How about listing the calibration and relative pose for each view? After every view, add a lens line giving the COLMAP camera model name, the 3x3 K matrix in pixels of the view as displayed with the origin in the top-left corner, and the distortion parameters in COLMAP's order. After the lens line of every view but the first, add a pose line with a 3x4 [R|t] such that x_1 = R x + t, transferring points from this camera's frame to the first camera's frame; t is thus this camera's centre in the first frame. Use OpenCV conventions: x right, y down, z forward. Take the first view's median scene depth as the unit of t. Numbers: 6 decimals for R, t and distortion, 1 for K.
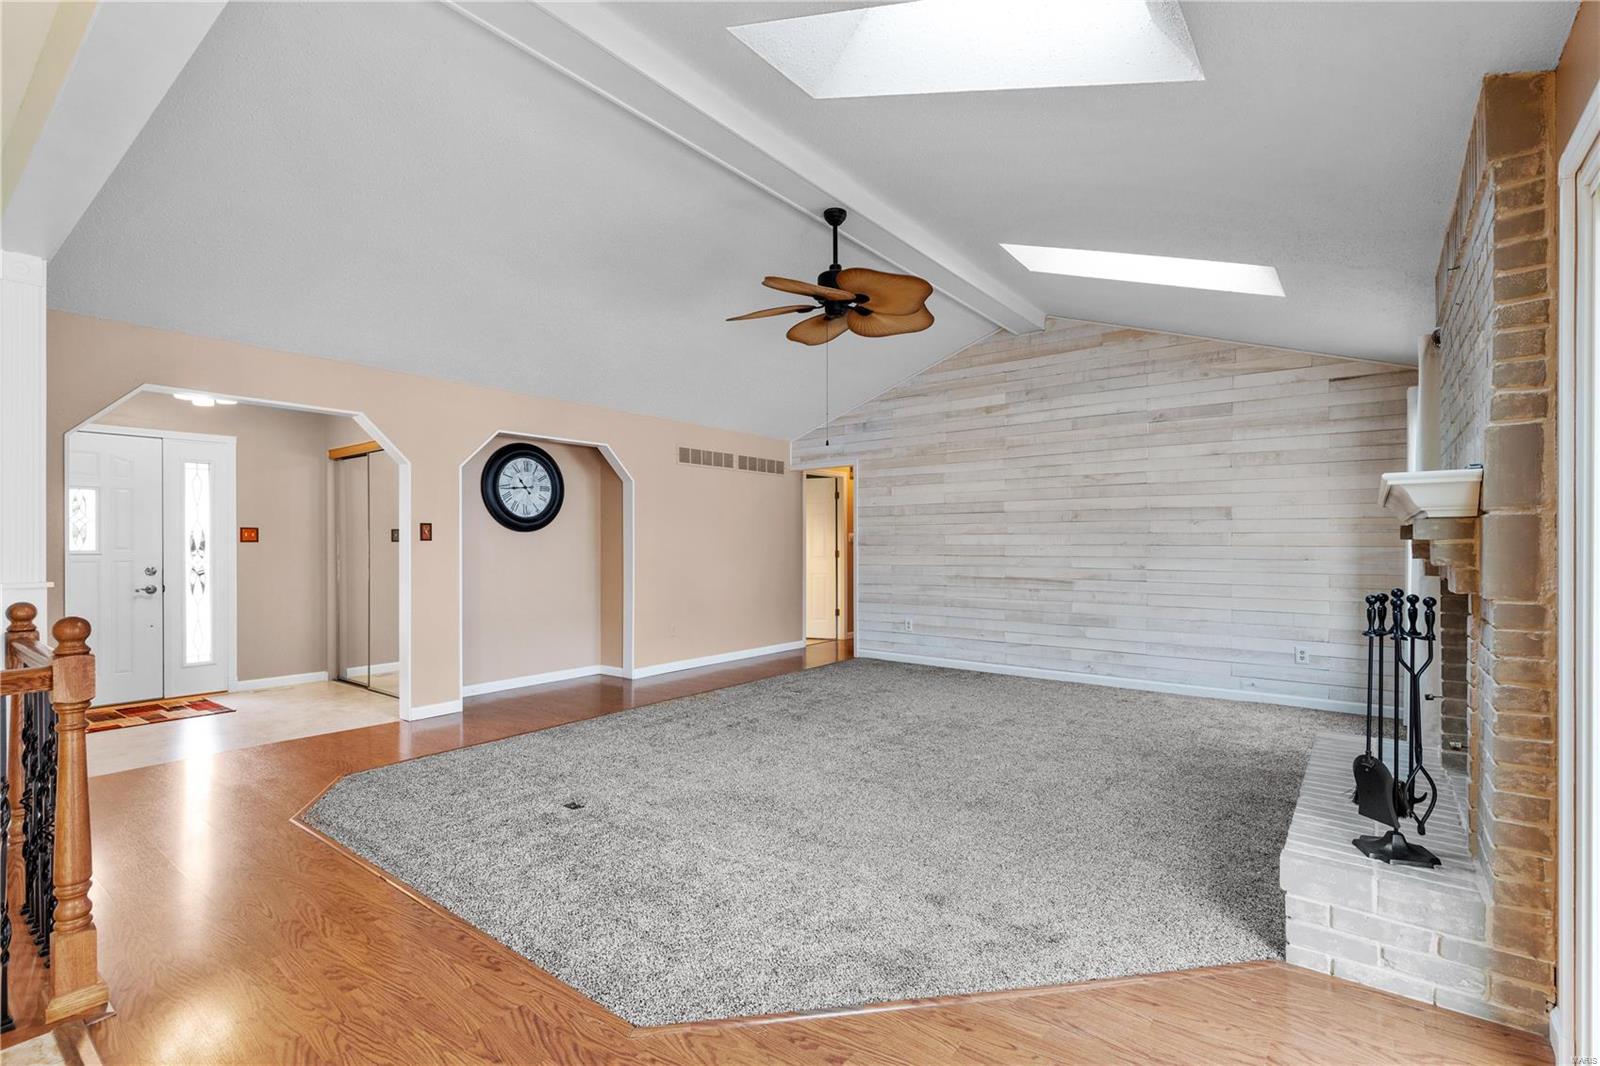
lens RADIAL K [[727.9, 0, 803.2], [0, 727.9, 545.0], [0, 0, 1]] dist [0.010815, -0.002600]
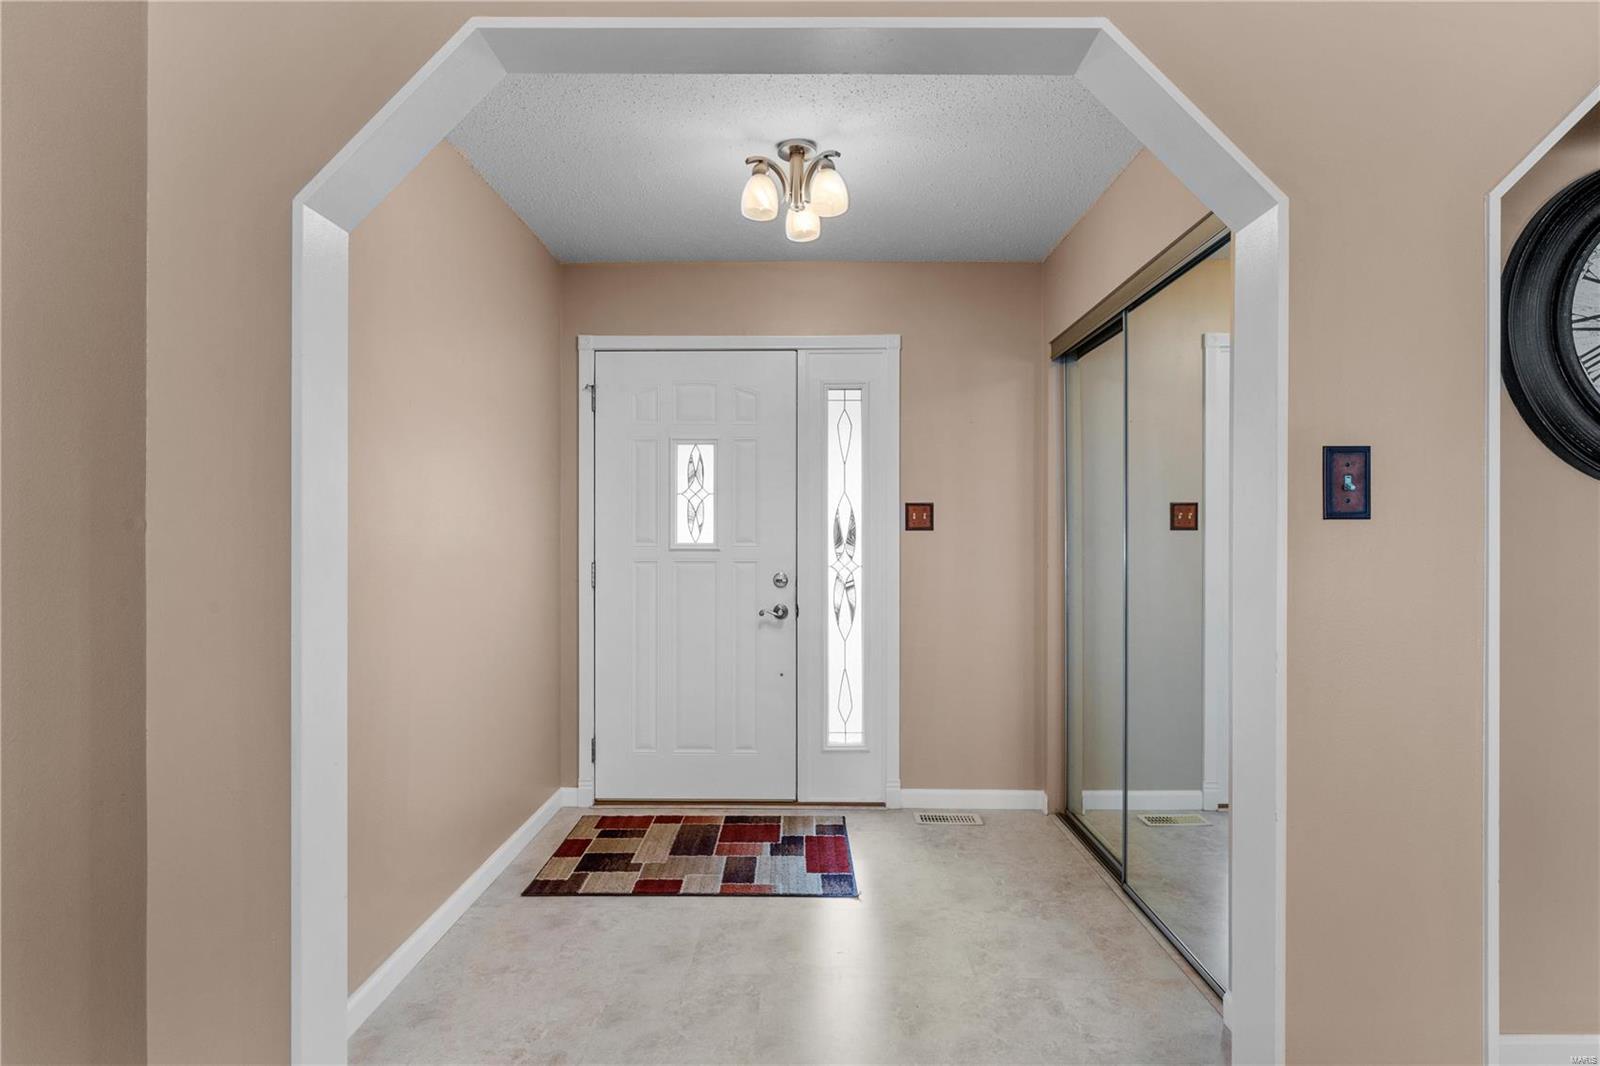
lens RADIAL K [[794.3, 0, 802.2], [0, 794.3, 538.8], [0, 0, 1]] dist [-0.002095, 0.000100]
pose [[0.612044, 0.004095, -0.790813, -0.378087], [-0.004684, 0.999988, 0.001553, 0.001764], [0.790810, 0.002754, 0.612055, 0.622030]]
